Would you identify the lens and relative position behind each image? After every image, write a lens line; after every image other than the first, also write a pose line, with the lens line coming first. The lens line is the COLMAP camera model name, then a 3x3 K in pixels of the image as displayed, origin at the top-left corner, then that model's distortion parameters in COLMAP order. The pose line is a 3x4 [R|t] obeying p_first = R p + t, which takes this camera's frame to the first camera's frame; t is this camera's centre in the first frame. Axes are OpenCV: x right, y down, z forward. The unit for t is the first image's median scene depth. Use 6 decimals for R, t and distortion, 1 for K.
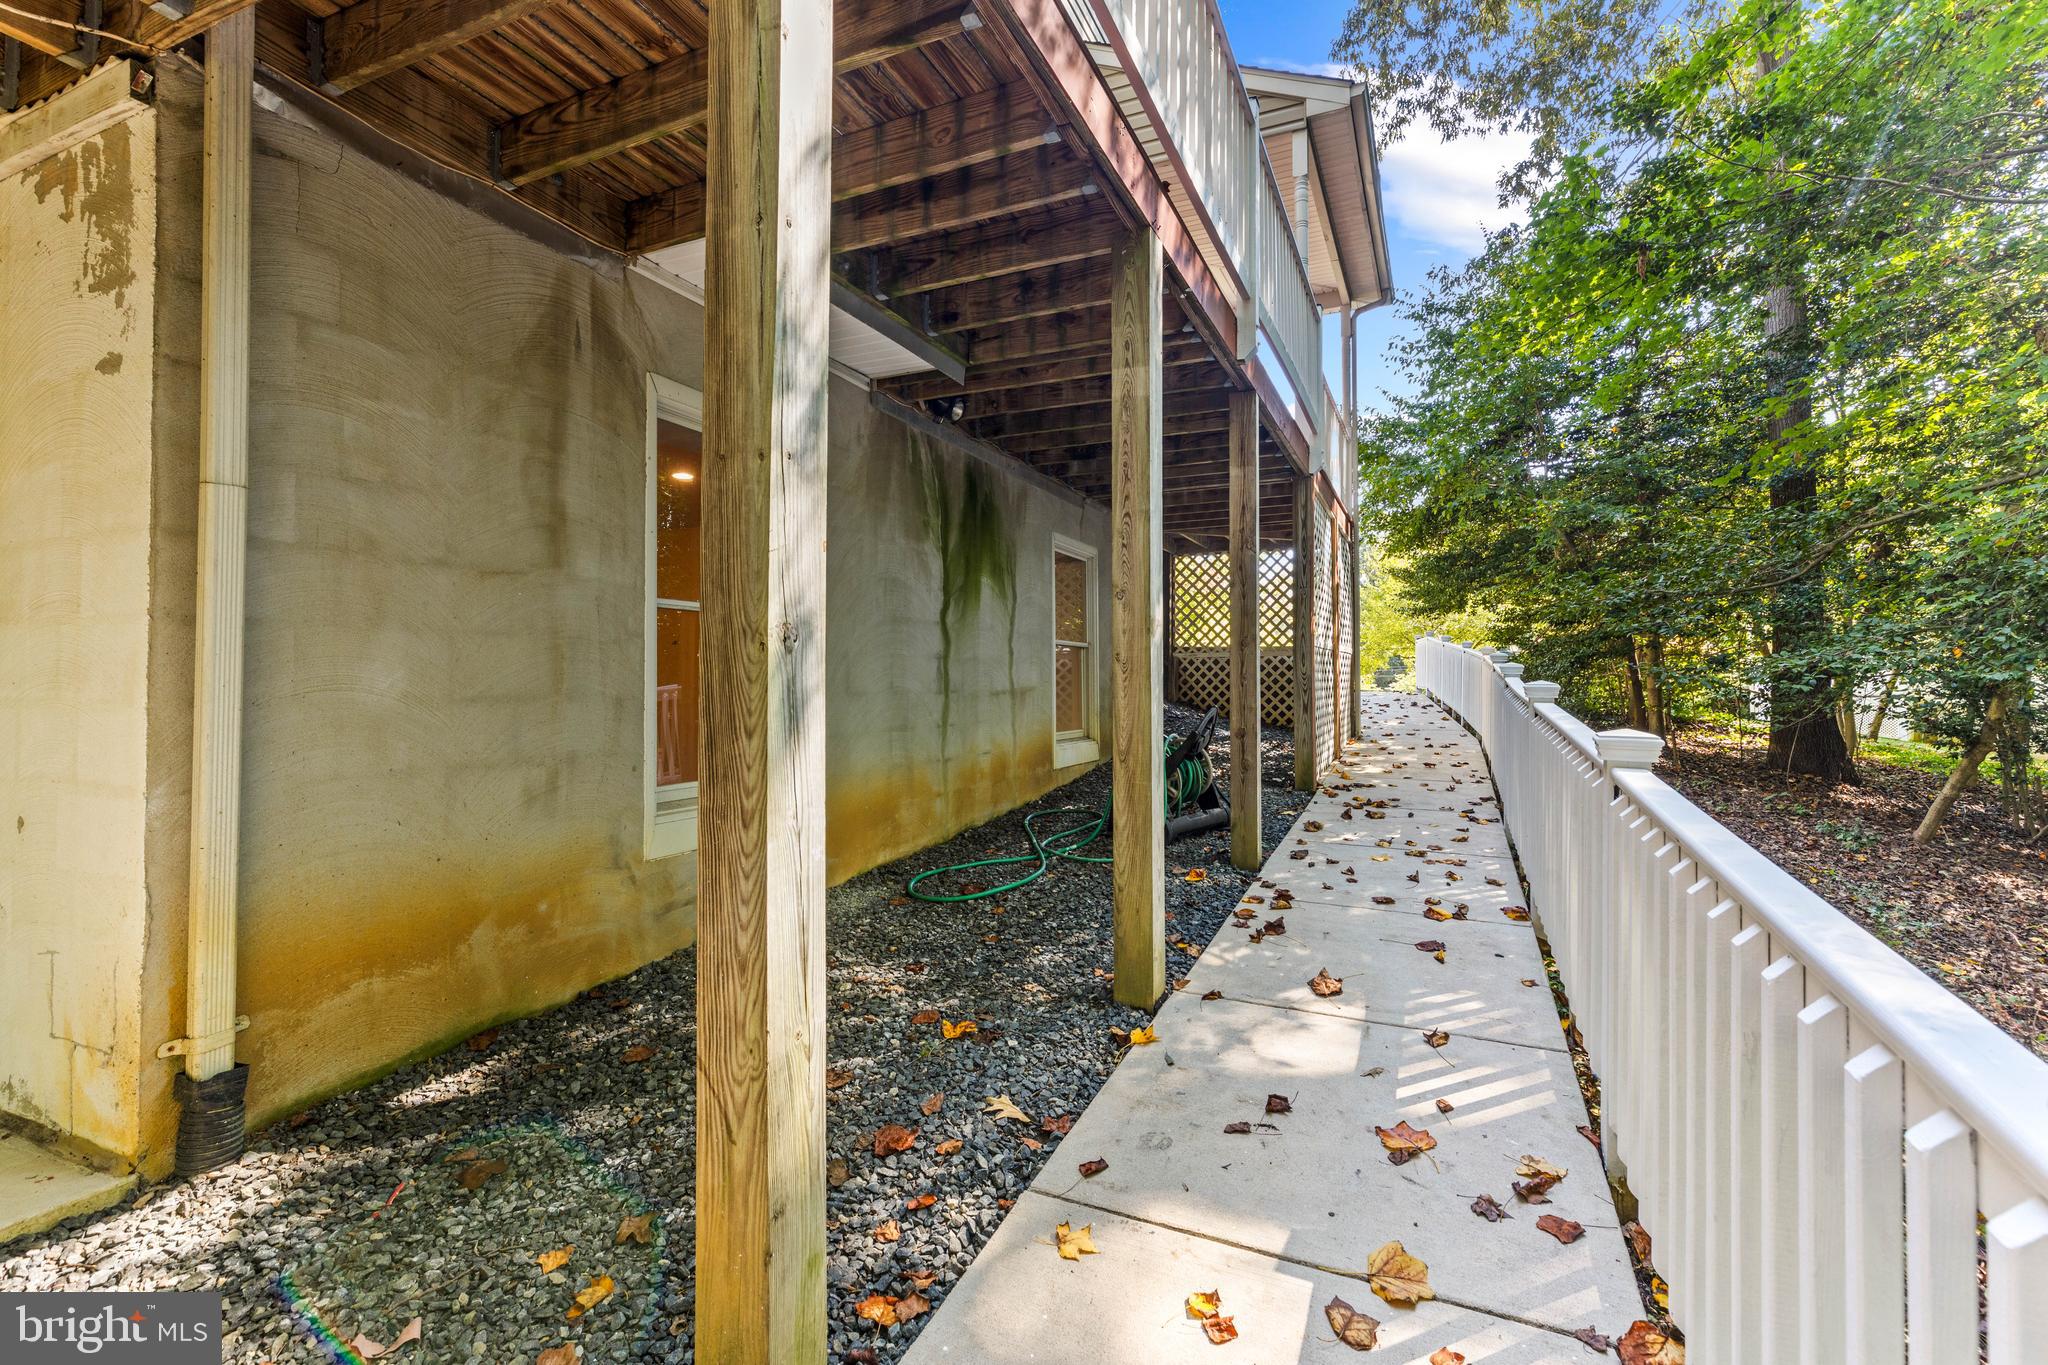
lens RADIAL K [[919.1, 0, 1022.6], [0, 919.1, 676.7], [0, 0, 1]] dist [0.001464, -0.000191]
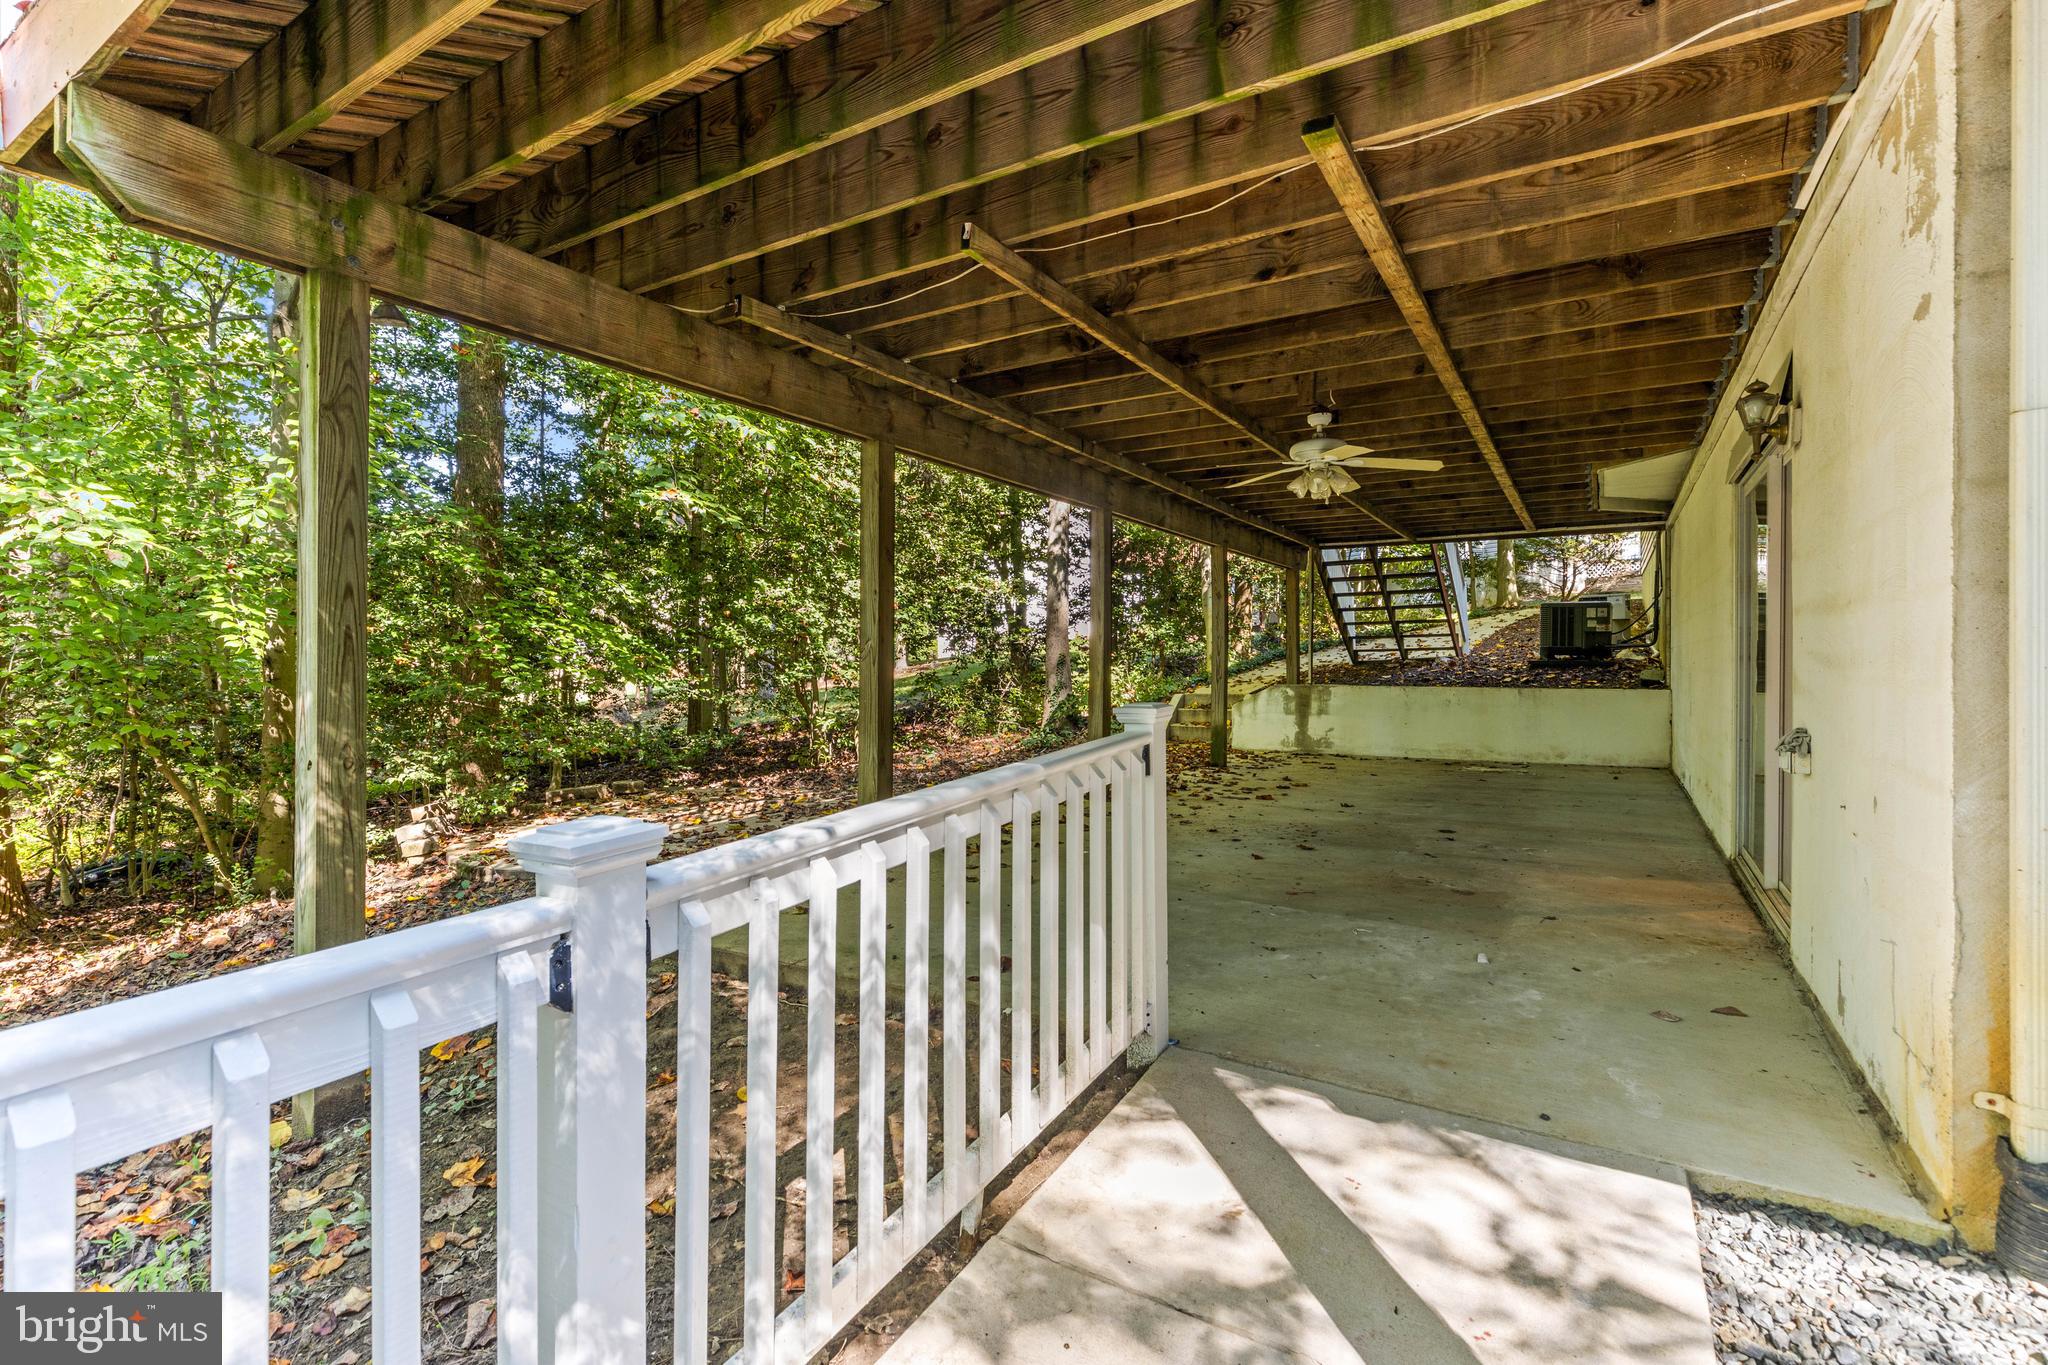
lens RADIAL K [[919.1, 0, 1018.3], [0, 919.1, 656.4], [0, 0, 1]] dist [0.001464, -0.000191]
pose [[-0.136858, 0.001158, -0.990590, 0.021248], [0.000616, 0.999999, 0.001084, -0.000844], [0.990590, -0.000462, -0.136859, 0.248013]]
